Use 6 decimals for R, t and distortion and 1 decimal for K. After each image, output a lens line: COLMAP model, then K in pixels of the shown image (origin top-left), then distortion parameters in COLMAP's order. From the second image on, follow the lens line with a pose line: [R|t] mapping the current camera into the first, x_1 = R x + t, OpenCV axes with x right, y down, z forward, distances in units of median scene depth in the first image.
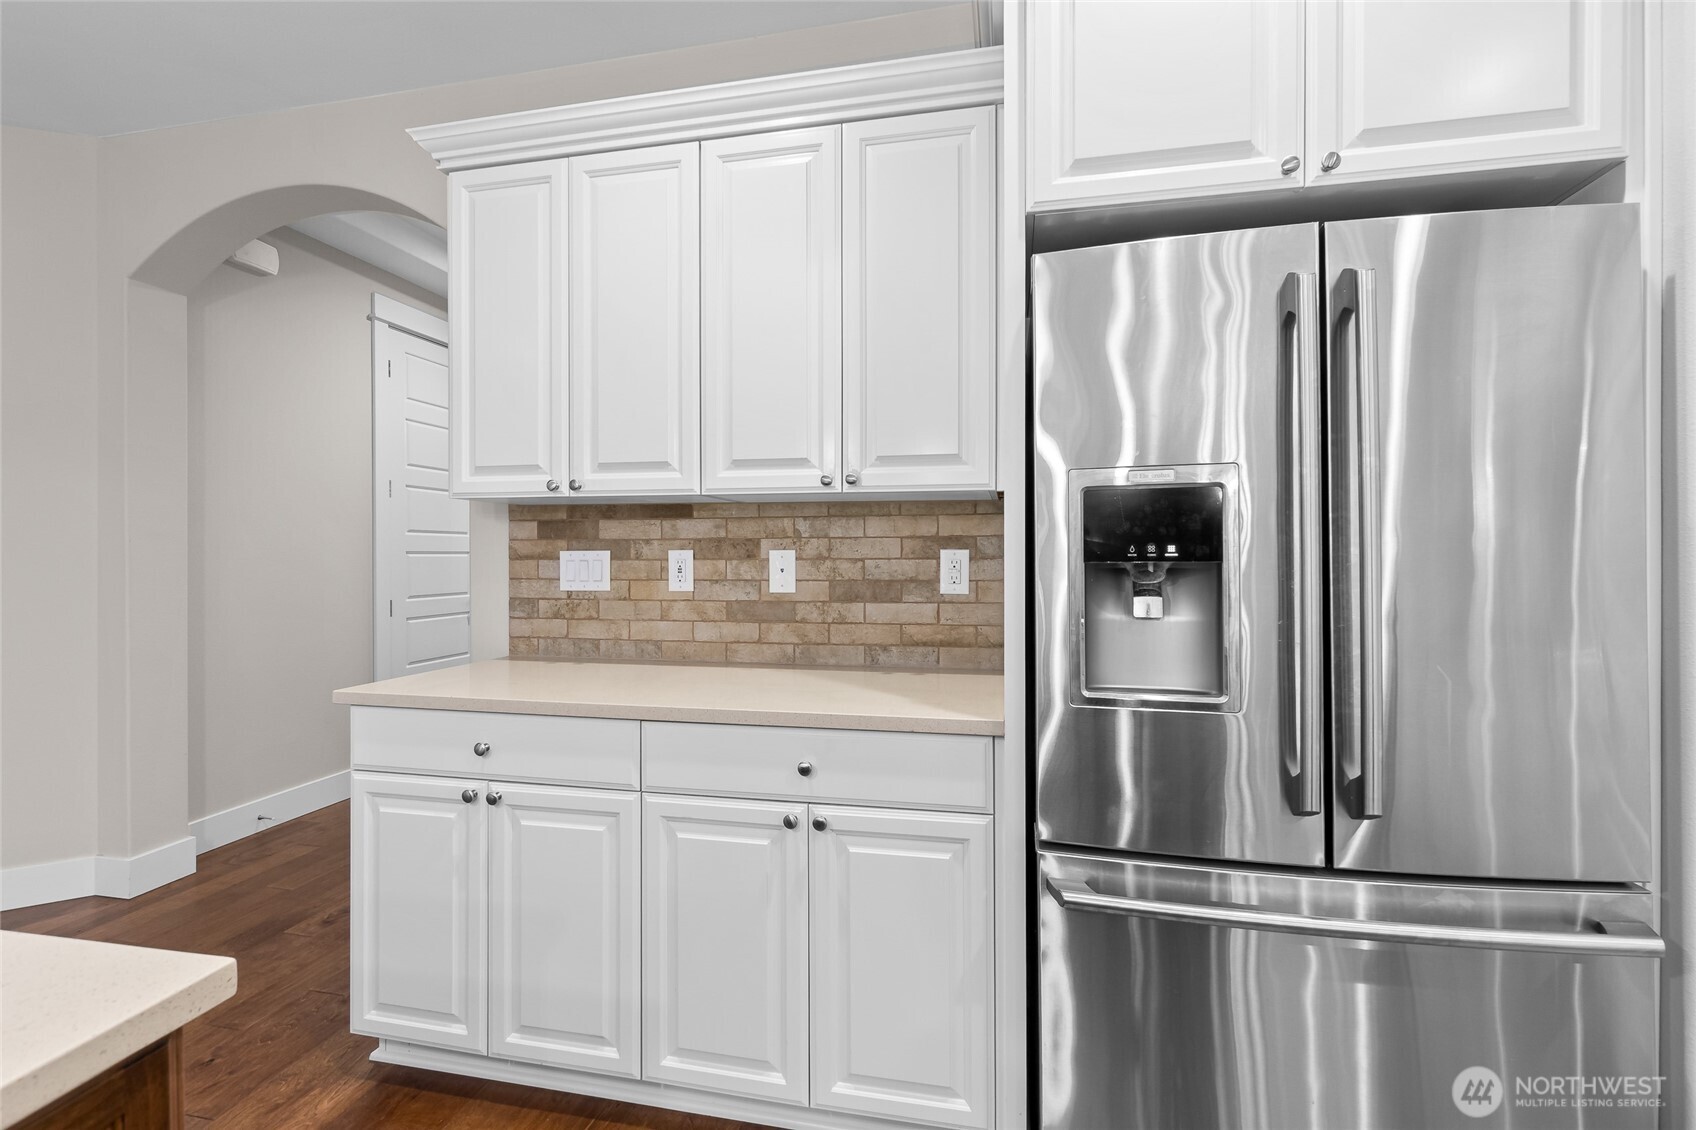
lens RADIAL K [[760.6, 0, 842.8], [0, 760.6, 556.0], [0, 0, 1]] dist [0.002112, 0.000367]
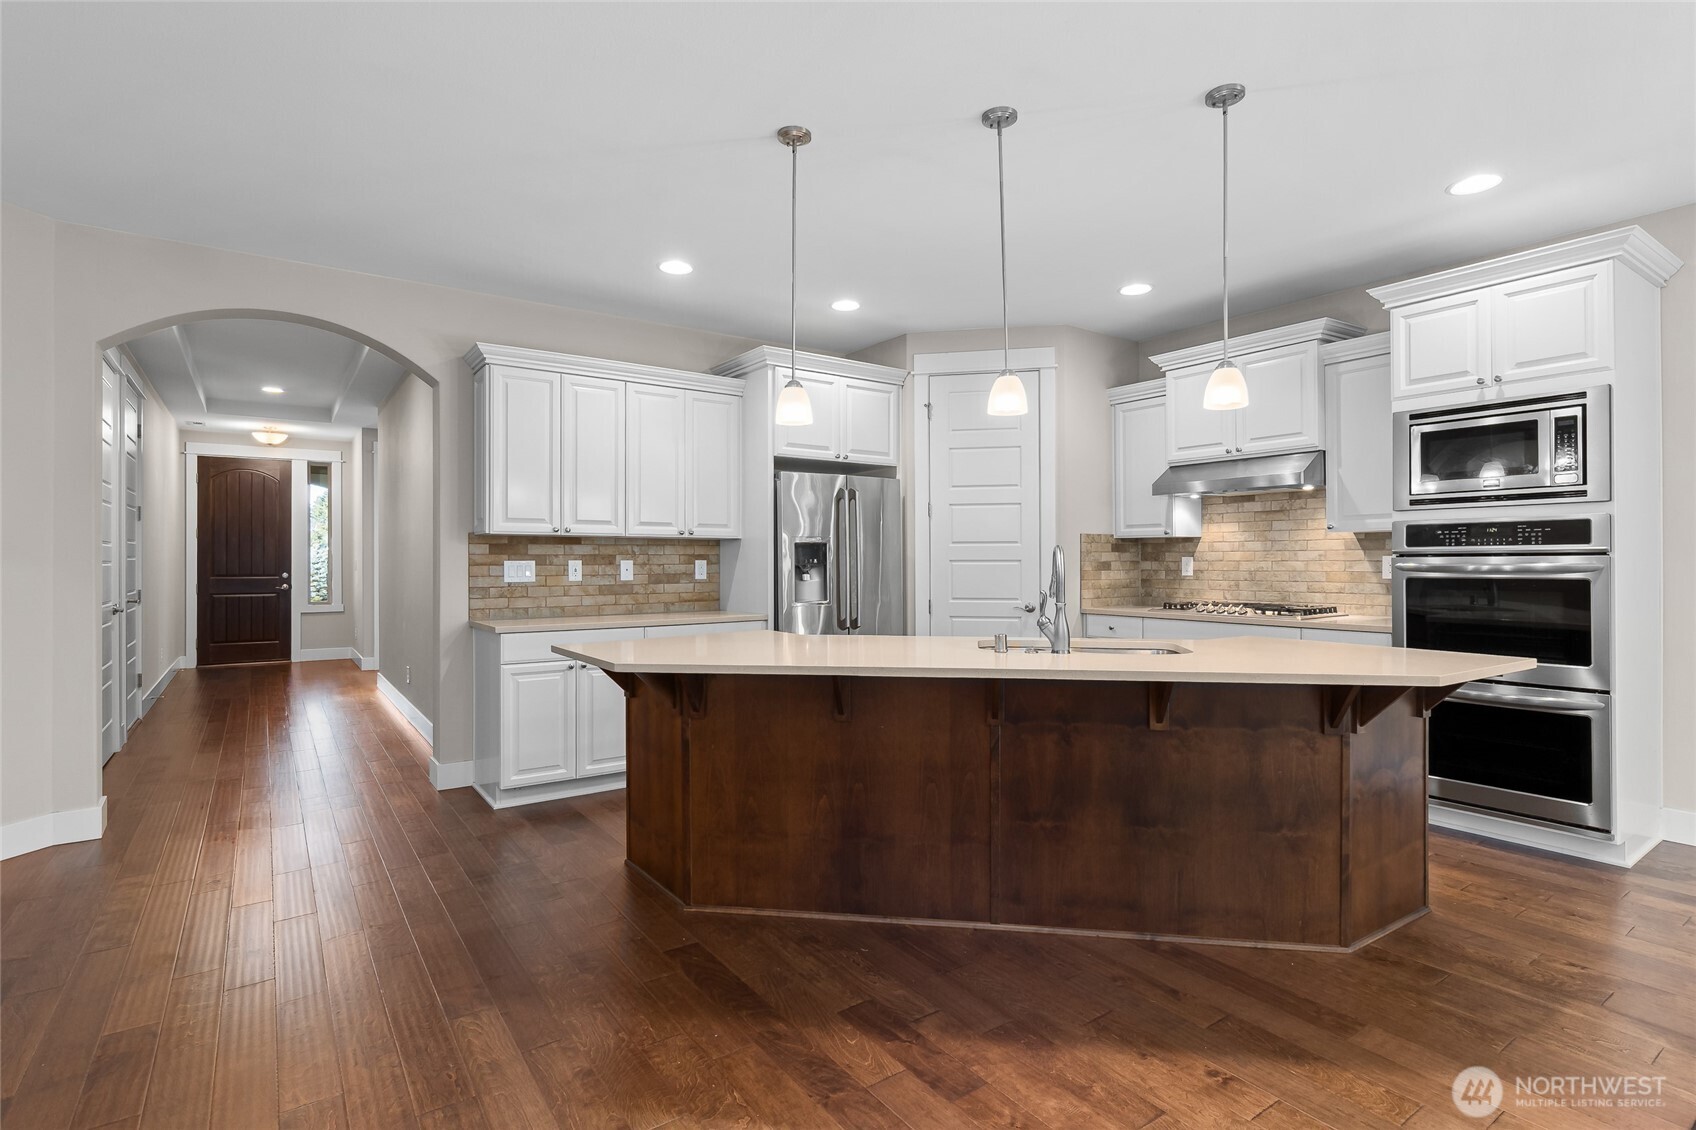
lens RADIAL K [[829.5, 0, 844.9], [0, 829.5, 559.8], [0, 0, 1]] dist [-0.000584, 0.000234]
pose [[0.683349, 0.001676, 0.730090, -1.348067], [0.005453, 0.999958, -0.007399, 0.011062], [-0.730071, 0.009038, 0.683311, -1.026910]]
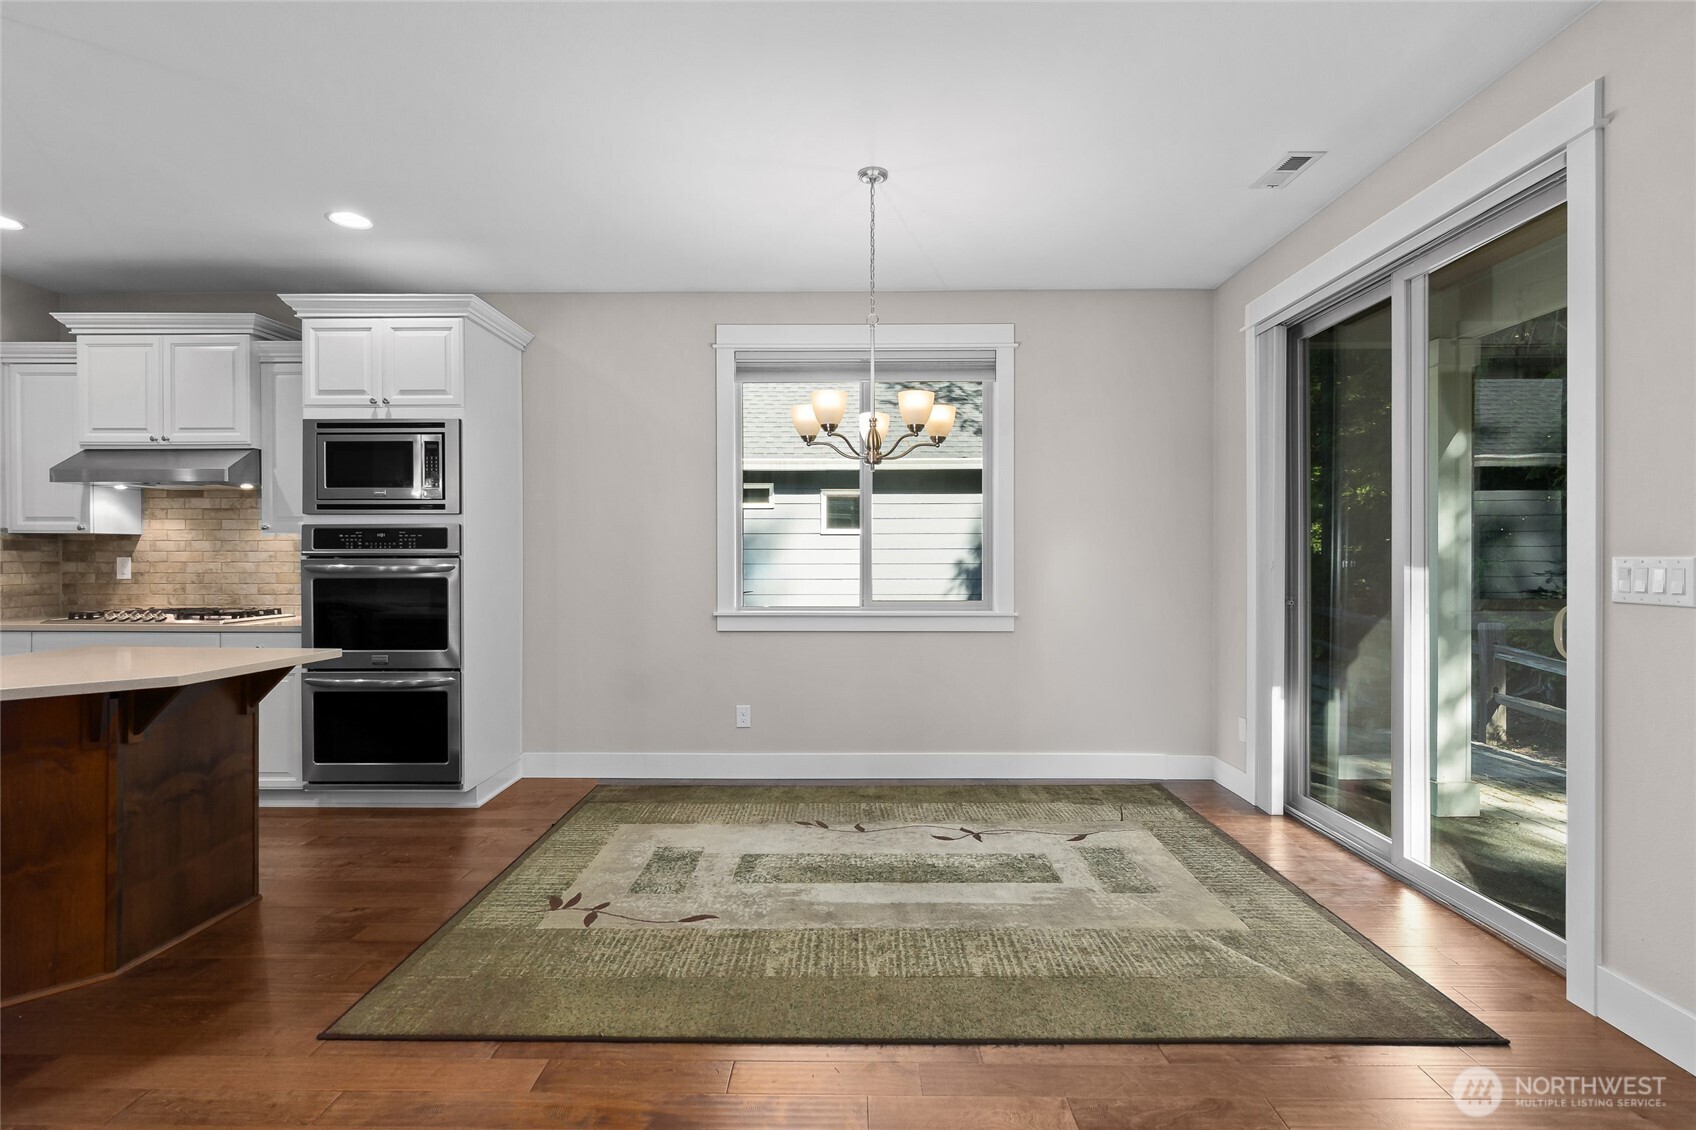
lens RADIAL K [[821.7, 0, 848.0], [0, 821.7, 565.0], [0, 0, 1]] dist [-0.001429, -0.000278]
pose [[-0.196342, -0.002433, 0.980533, -1.272537], [0.006210, 0.999974, 0.003725, 0.013301], [-0.980516, 0.006821, -0.196321, -1.488247]]
